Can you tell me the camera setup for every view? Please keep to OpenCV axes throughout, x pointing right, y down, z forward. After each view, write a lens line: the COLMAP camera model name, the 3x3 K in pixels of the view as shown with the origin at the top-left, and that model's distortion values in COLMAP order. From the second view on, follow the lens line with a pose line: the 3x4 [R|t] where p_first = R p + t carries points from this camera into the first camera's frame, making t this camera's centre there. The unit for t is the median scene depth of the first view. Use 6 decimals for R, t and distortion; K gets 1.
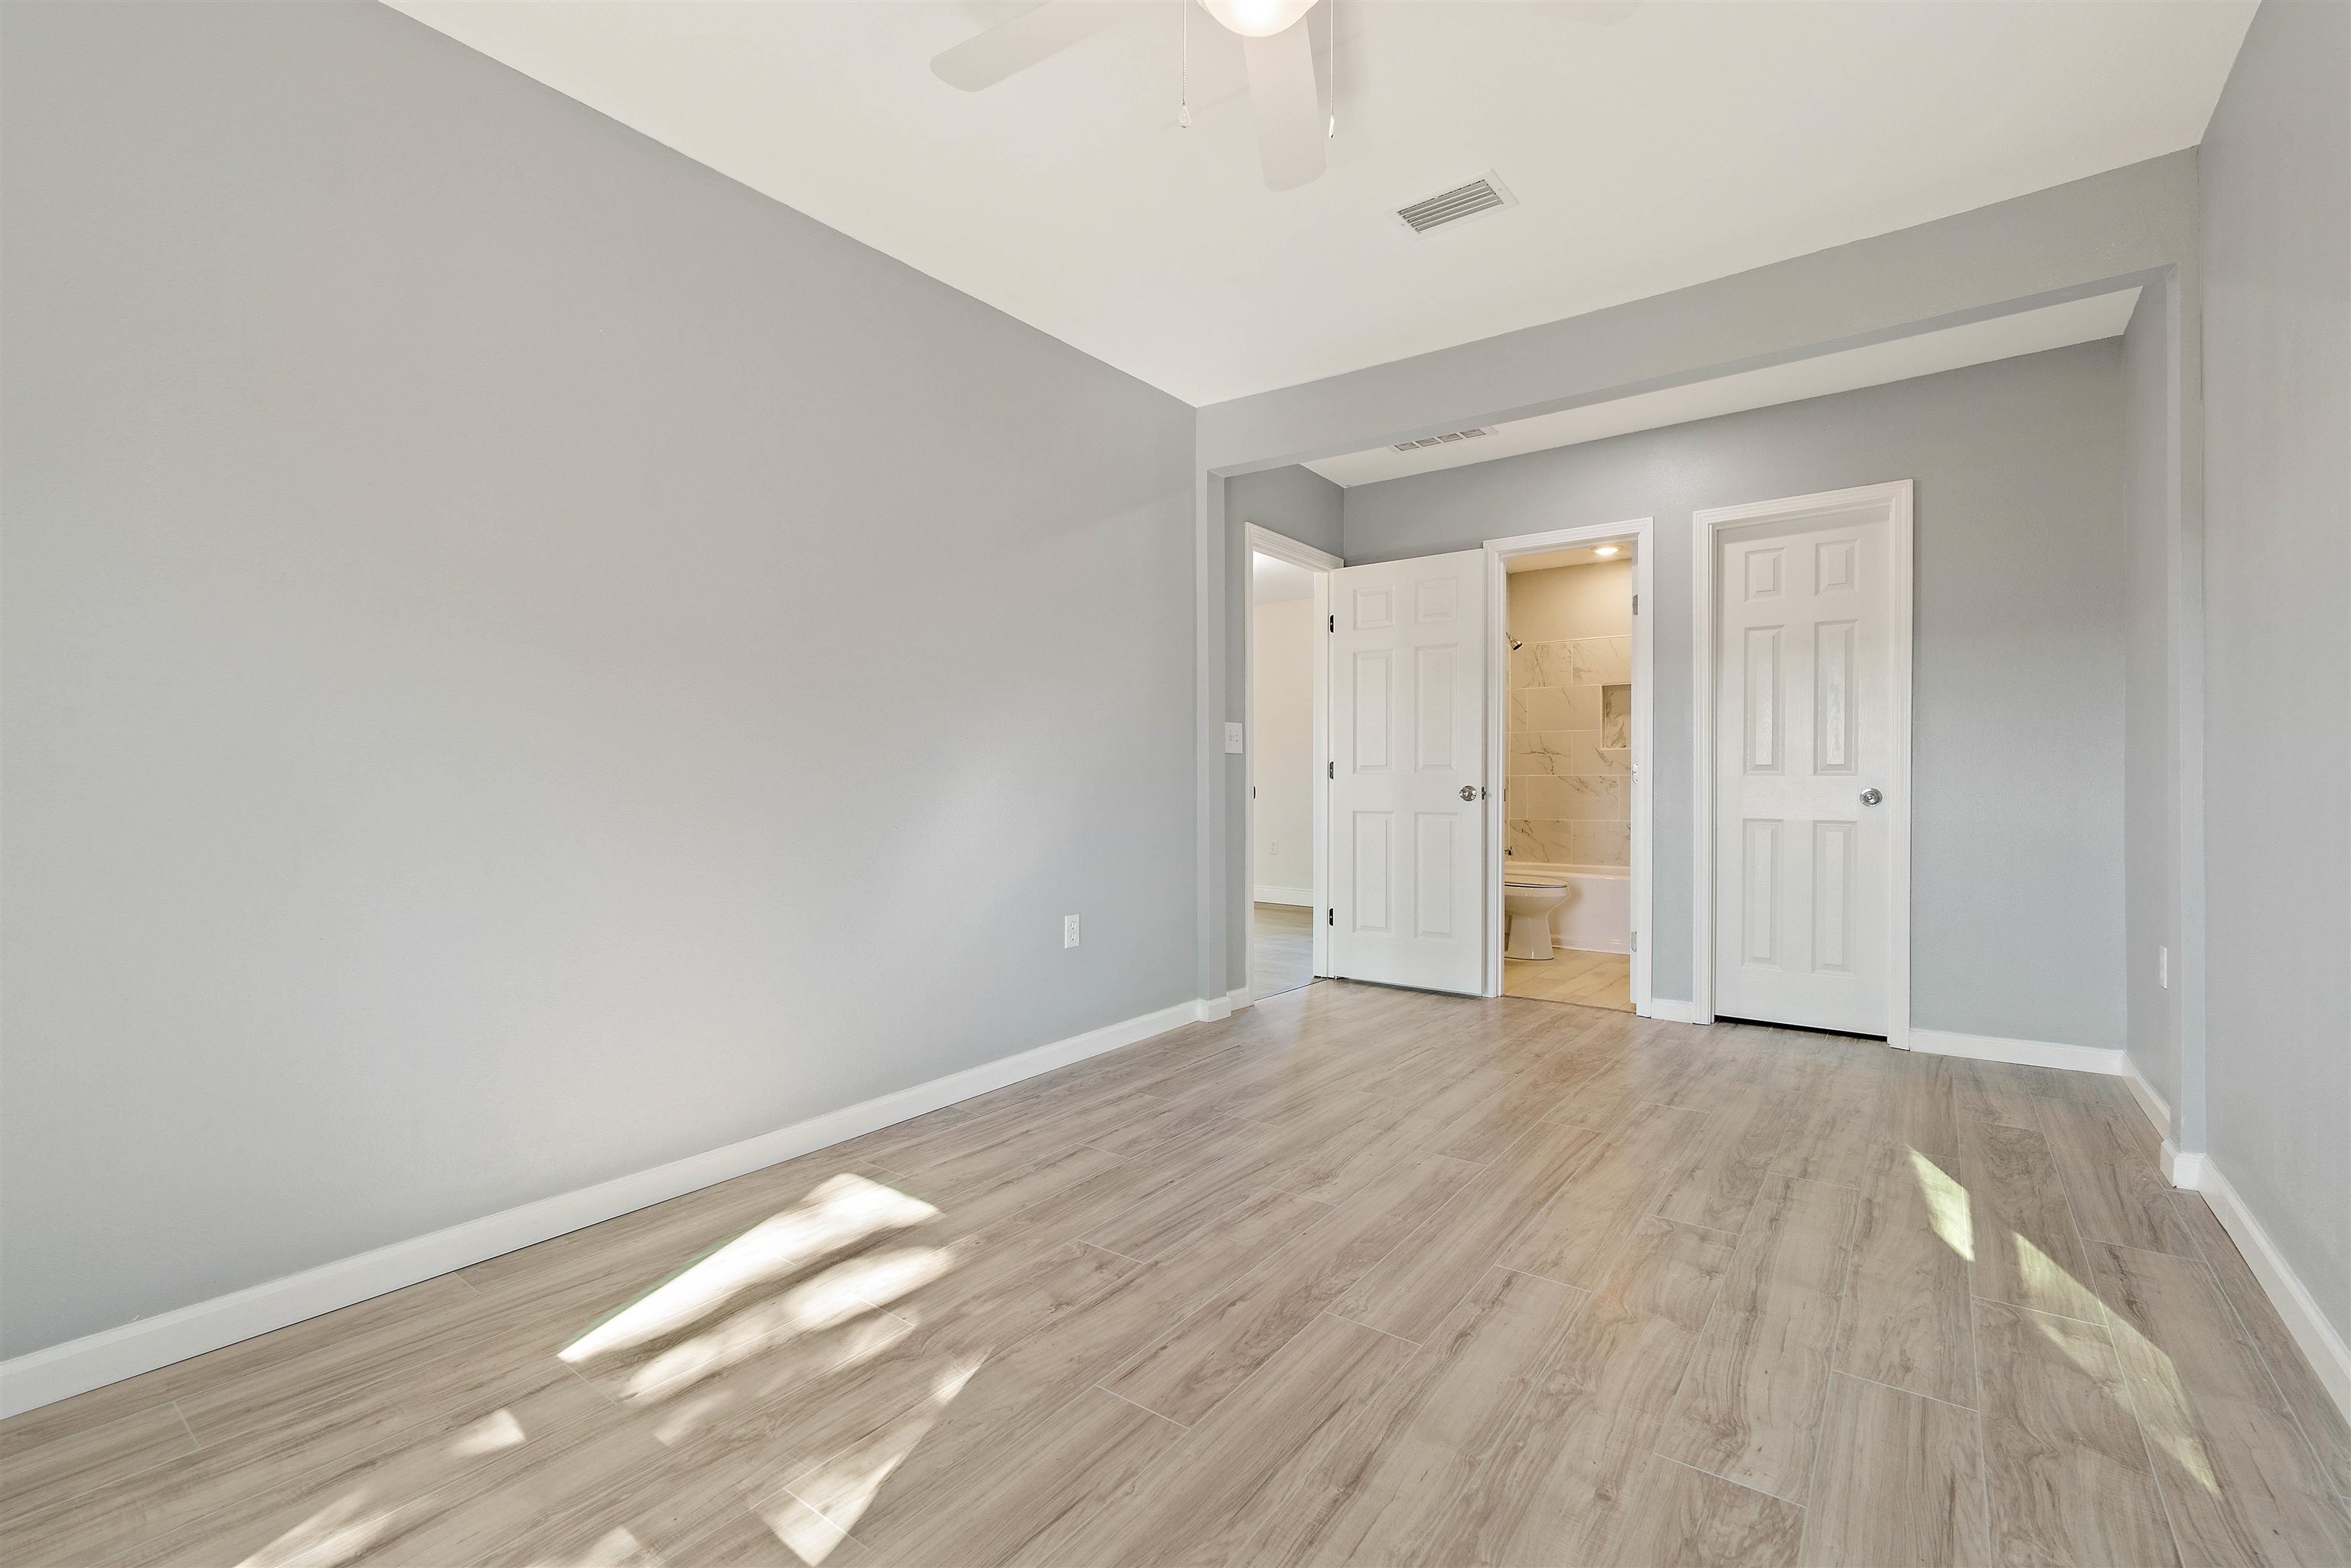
lens RADIAL K [[1020.4, 0, 1177.7], [0, 1020.4, 788.6], [0, 0, 1]] dist [-0.000944, -0.000615]
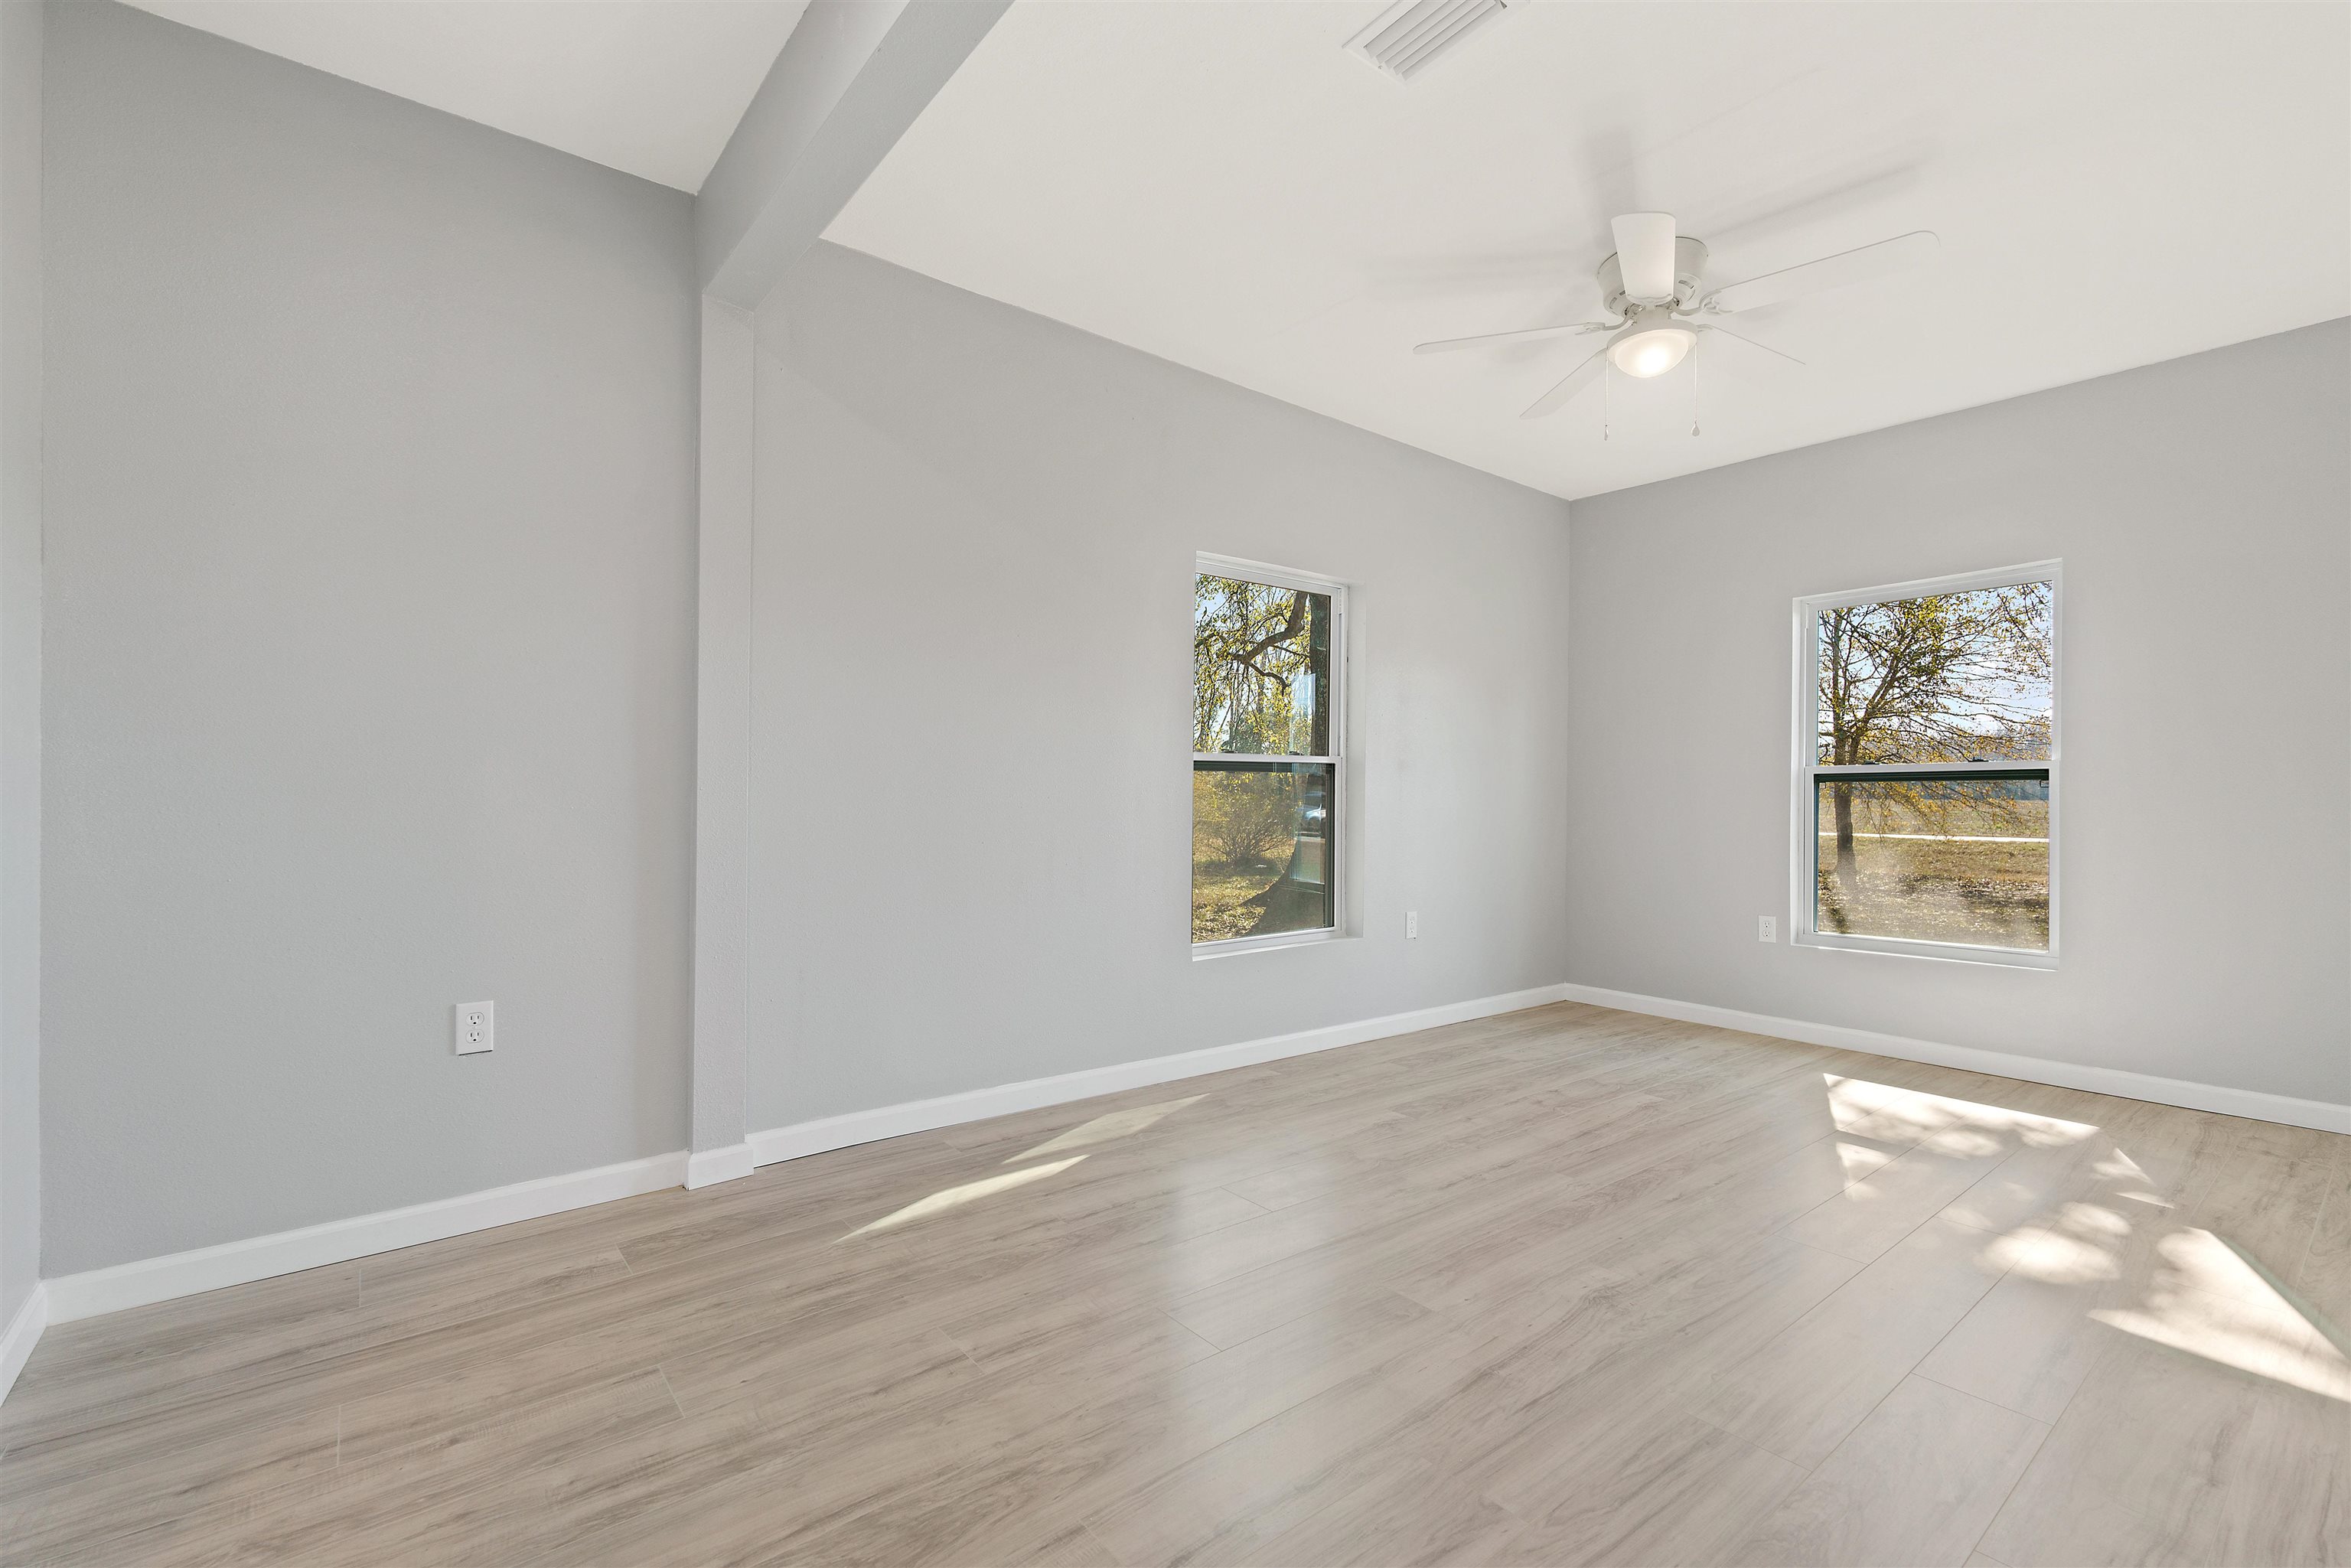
lens RADIAL K [[1020.4, 0, 1173.2], [0, 1020.4, 791.9], [0, 0, 1]] dist [-0.000944, -0.000615]
pose [[-0.966651, -0.003753, 0.256069, 0.277548], [-0.004552, 0.999986, -0.002527, -0.013108], [-0.256056, -0.003608, -0.966655, 1.960604]]
